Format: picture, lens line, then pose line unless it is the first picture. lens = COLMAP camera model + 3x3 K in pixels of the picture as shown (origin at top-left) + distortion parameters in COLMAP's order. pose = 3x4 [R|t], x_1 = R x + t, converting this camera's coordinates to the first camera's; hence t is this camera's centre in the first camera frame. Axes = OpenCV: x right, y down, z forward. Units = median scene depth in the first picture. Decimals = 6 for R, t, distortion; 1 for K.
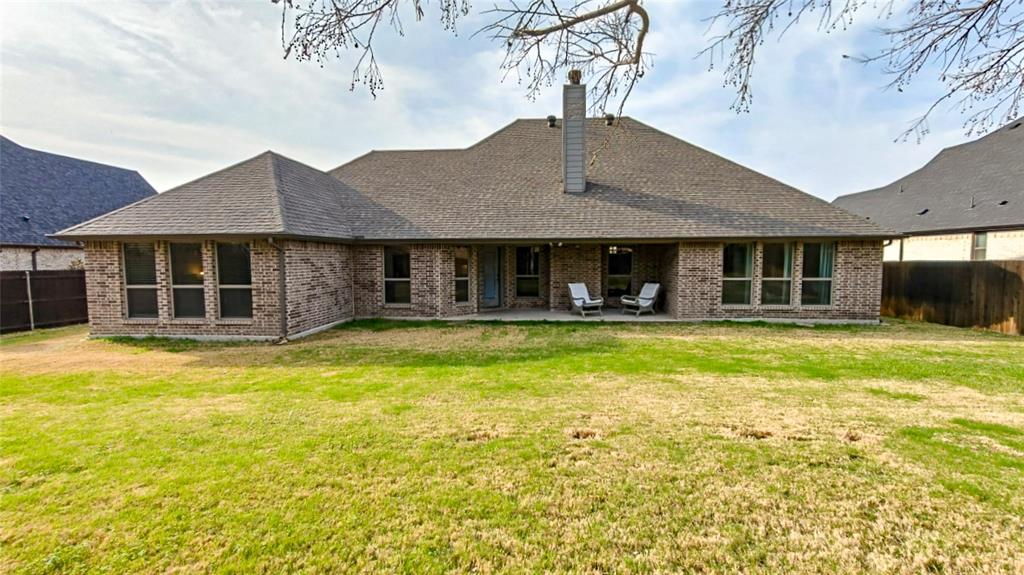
lens RADIAL K [[462.8, 0, 504.1], [0, 462.8, 293.3], [0, 0, 1]] dist [-0.000651, 0.000586]
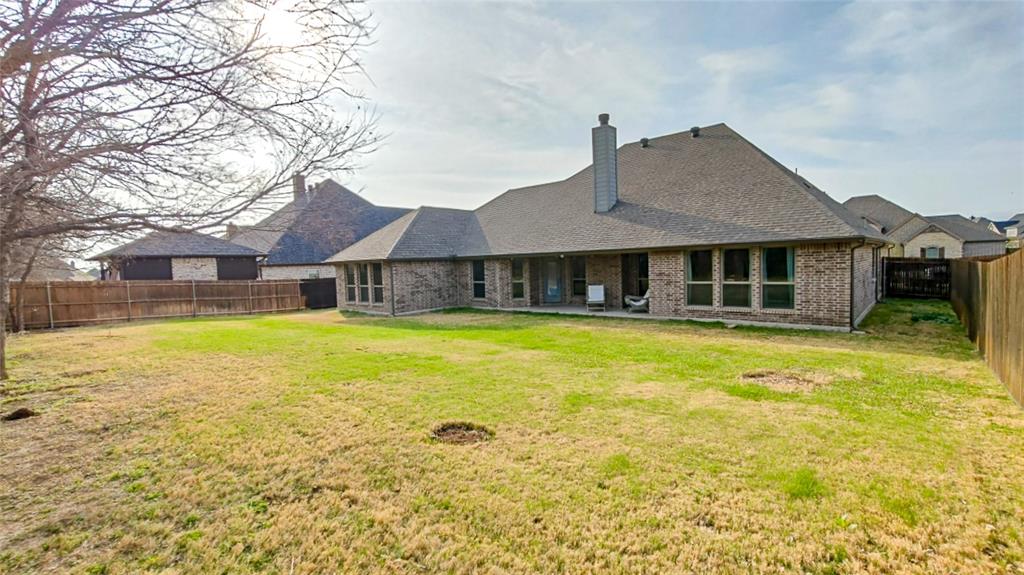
lens RADIAL K [[462.8, 0, 508.9], [0, 462.8, 285.9], [0, 0, 1]] dist [-0.000651, 0.000586]
pose [[0.794018, 0.007457, -0.607849, 0.814792], [-0.016091, 0.999832, -0.008753, -0.006064], [0.607681, 0.016731, 0.794005, -0.151156]]
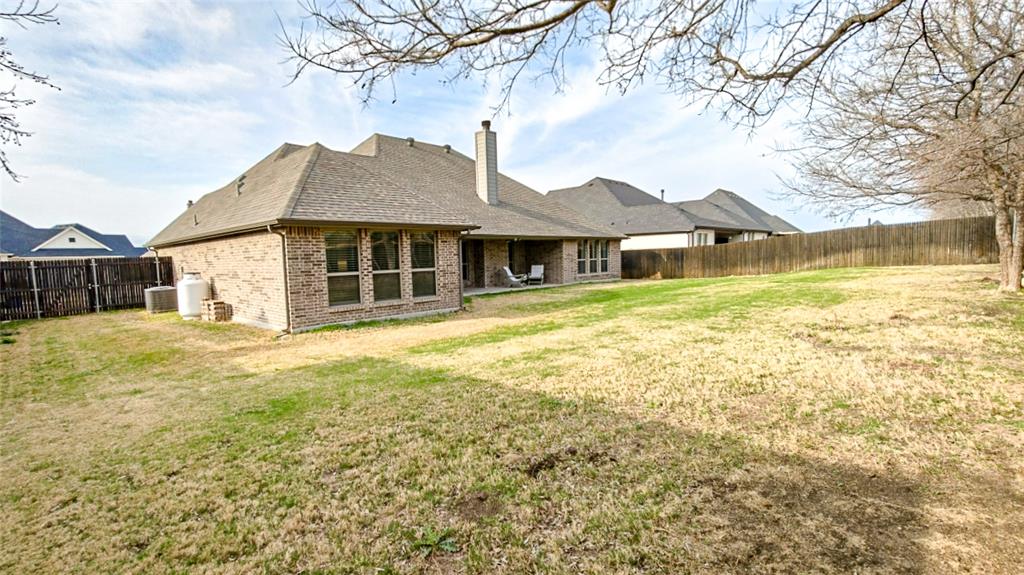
lens RADIAL K [[462.8, 0, 514.0], [0, 462.8, 288.0], [0, 0, 1]] dist [-0.000651, 0.000586]
pose [[0.621369, -0.067560, 0.780600, -1.105380], [0.087019, 0.996063, 0.016940, 0.025903], [-0.778671, 0.057401, 0.624801, 0.070324]]
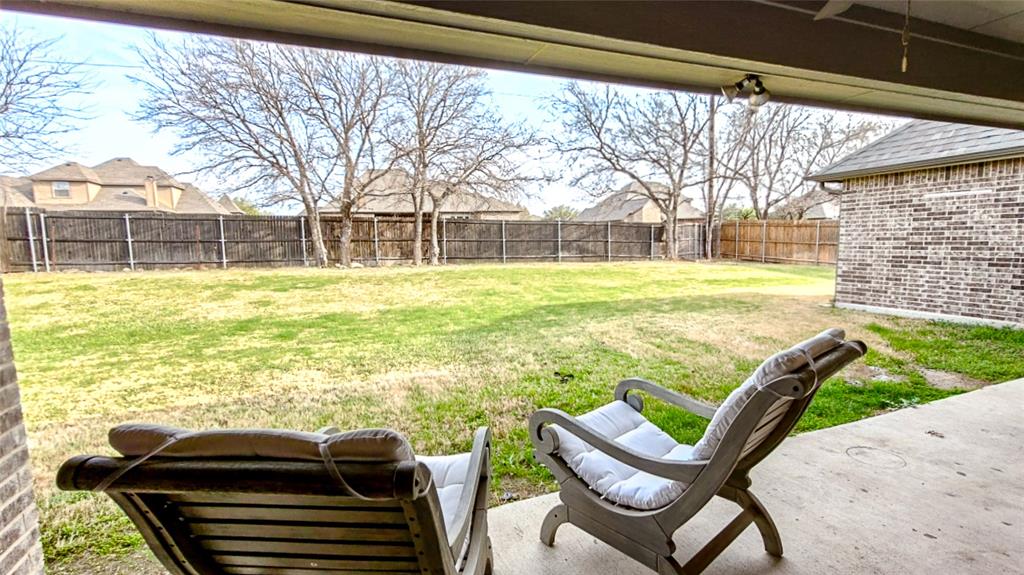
lens RADIAL K [[462.8, 0, 512.3], [0, 462.8, 286.6], [0, 0, 1]] dist [-0.000651, 0.000586]
pose [[-0.911879, 0.068358, -0.404726, 0.302443], [-0.002403, 0.985129, 0.171802, -0.056689], [0.410451, 0.157635, -0.898154, 1.198108]]
